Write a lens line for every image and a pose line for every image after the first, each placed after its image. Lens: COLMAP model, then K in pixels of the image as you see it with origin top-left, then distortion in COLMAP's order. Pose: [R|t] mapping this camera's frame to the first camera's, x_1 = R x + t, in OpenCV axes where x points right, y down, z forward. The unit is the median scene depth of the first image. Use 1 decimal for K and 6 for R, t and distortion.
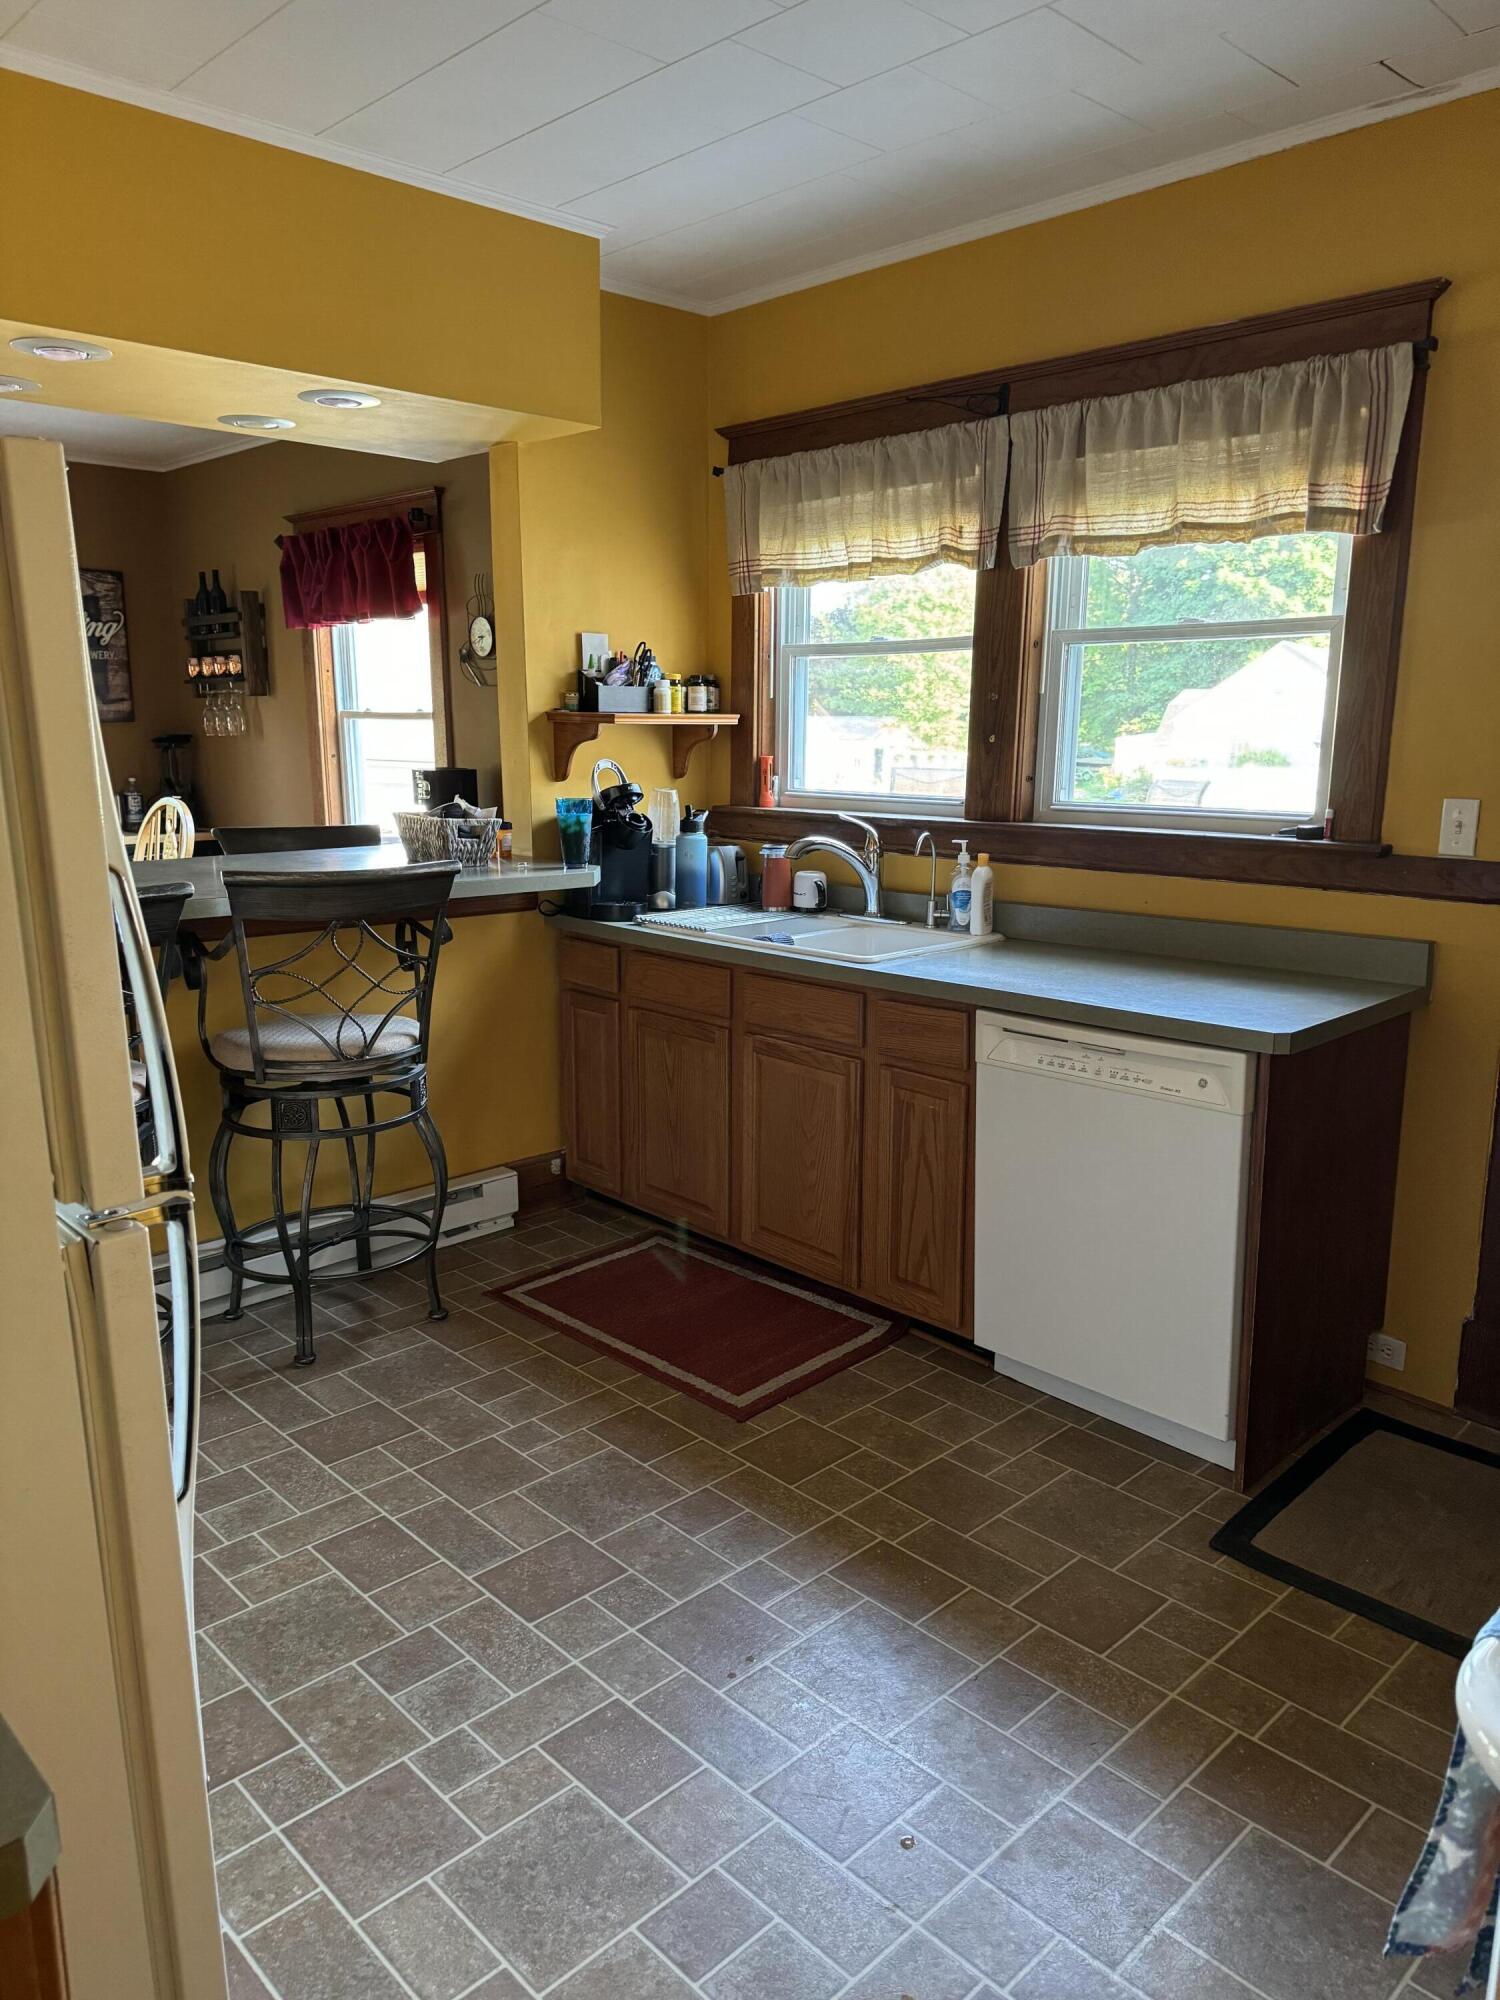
lens RADIAL K [[1408.5, 0, 754.9], [0, 1408.5, 988.0], [0, 0, 1]] dist [0.089012, -0.131164]
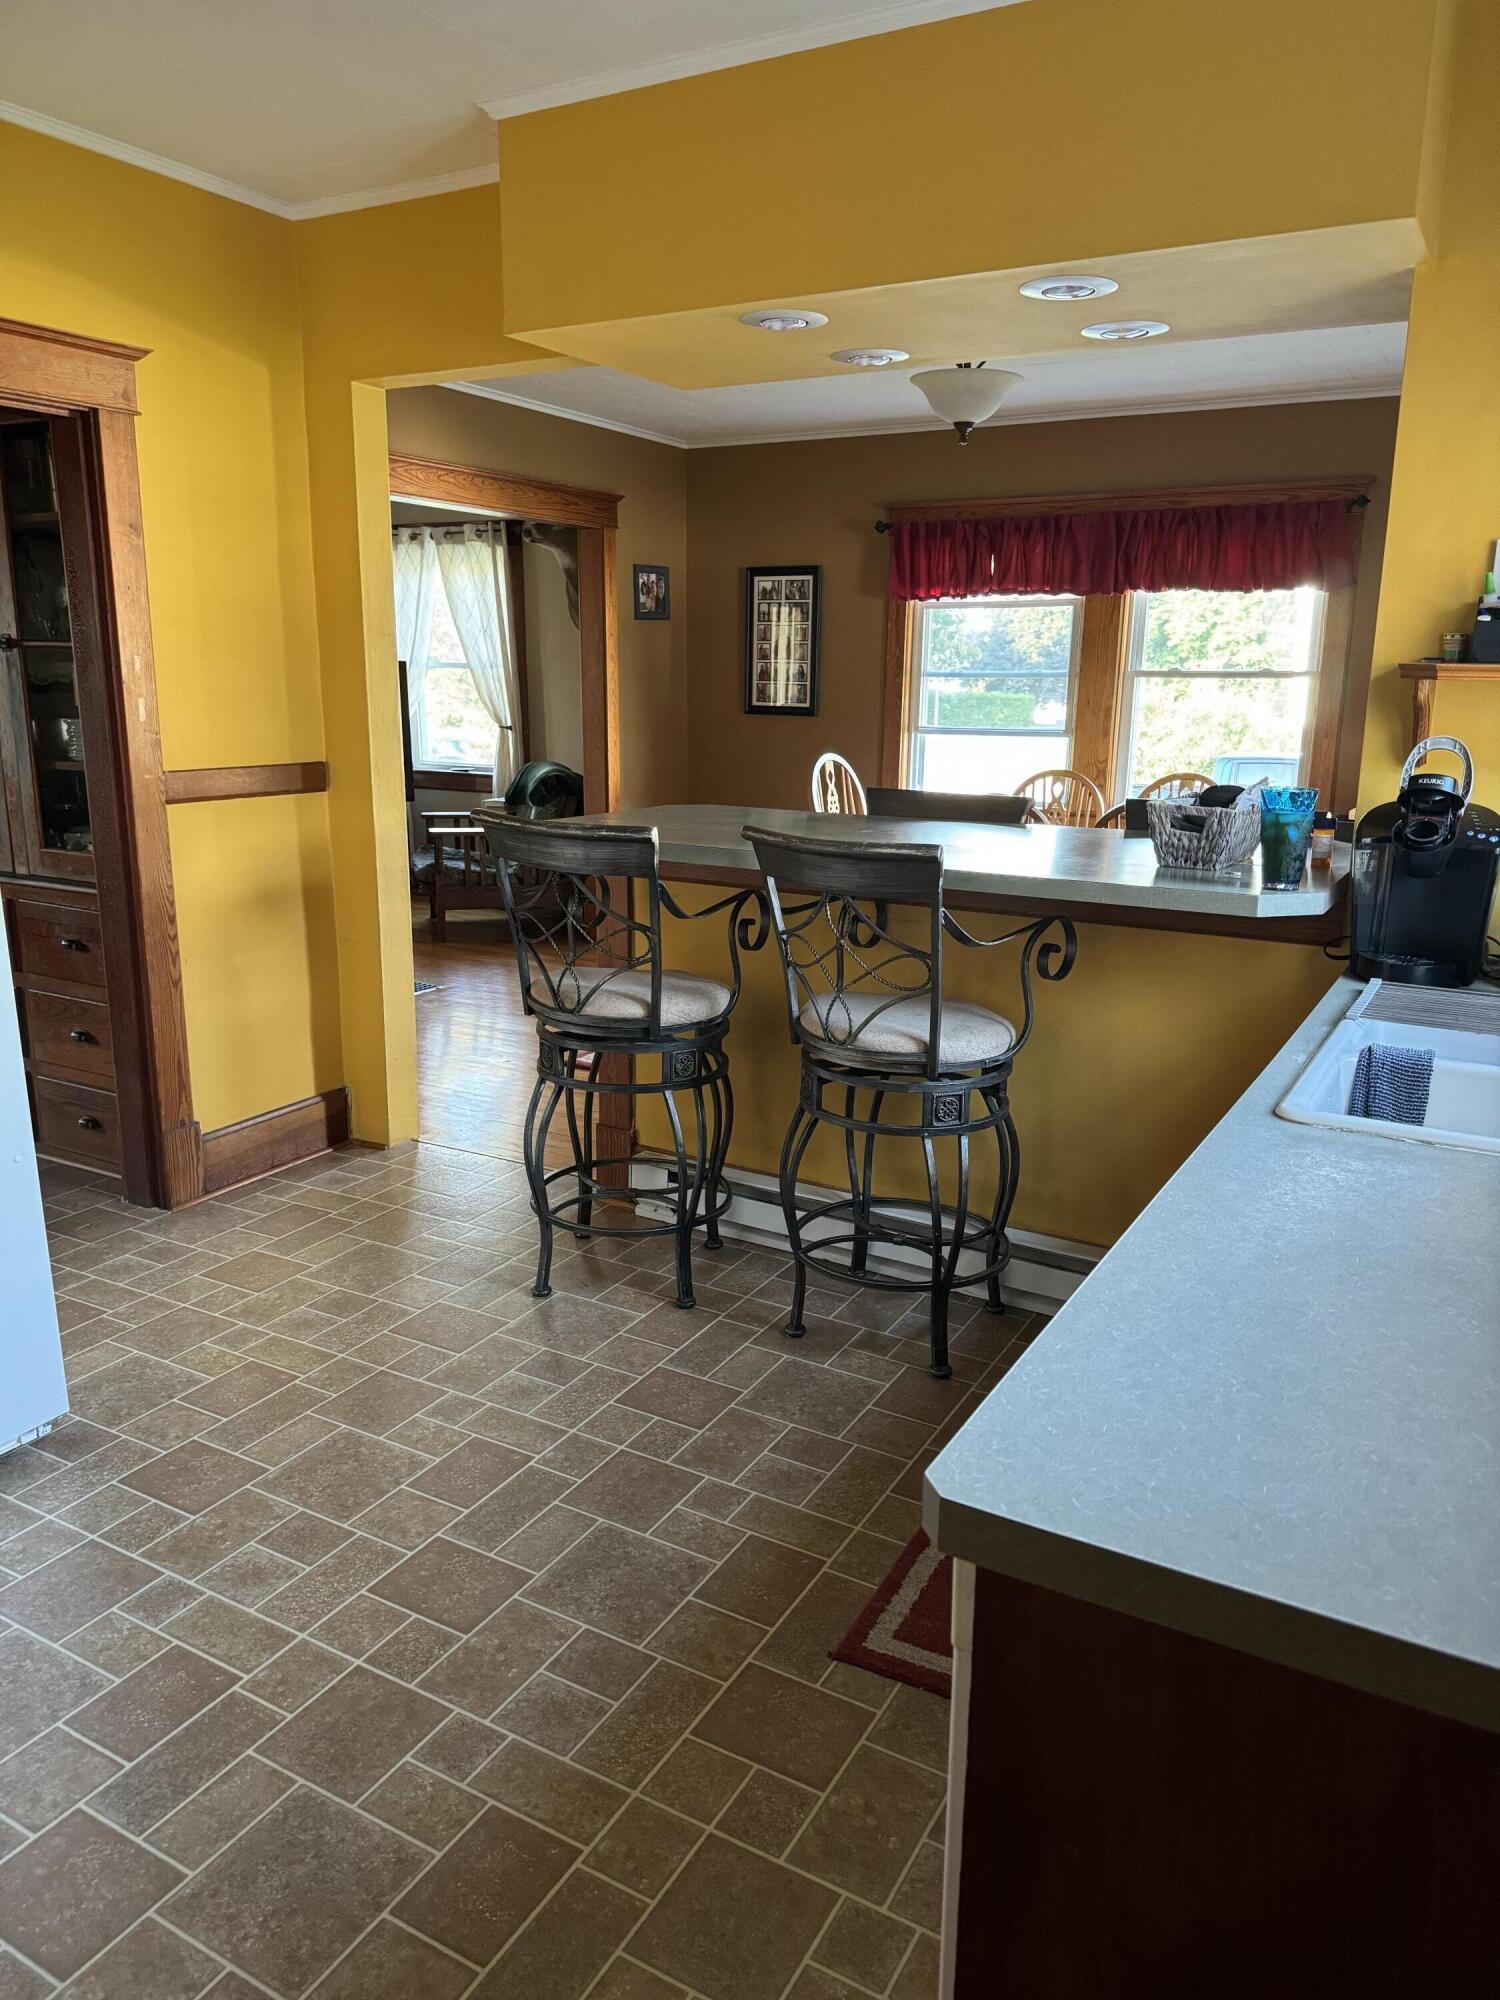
lens RADIAL K [[1408.5, 0, 754.9], [0, 1408.5, 988.0], [0, 0, 1]] dist [0.089012, -0.131164]
pose [[0.271717, 0.208570, -0.939504, 0.603305], [-0.184504, 0.969414, 0.161849, -0.135207], [0.944525, 0.129365, 0.301889, 0.718508]]
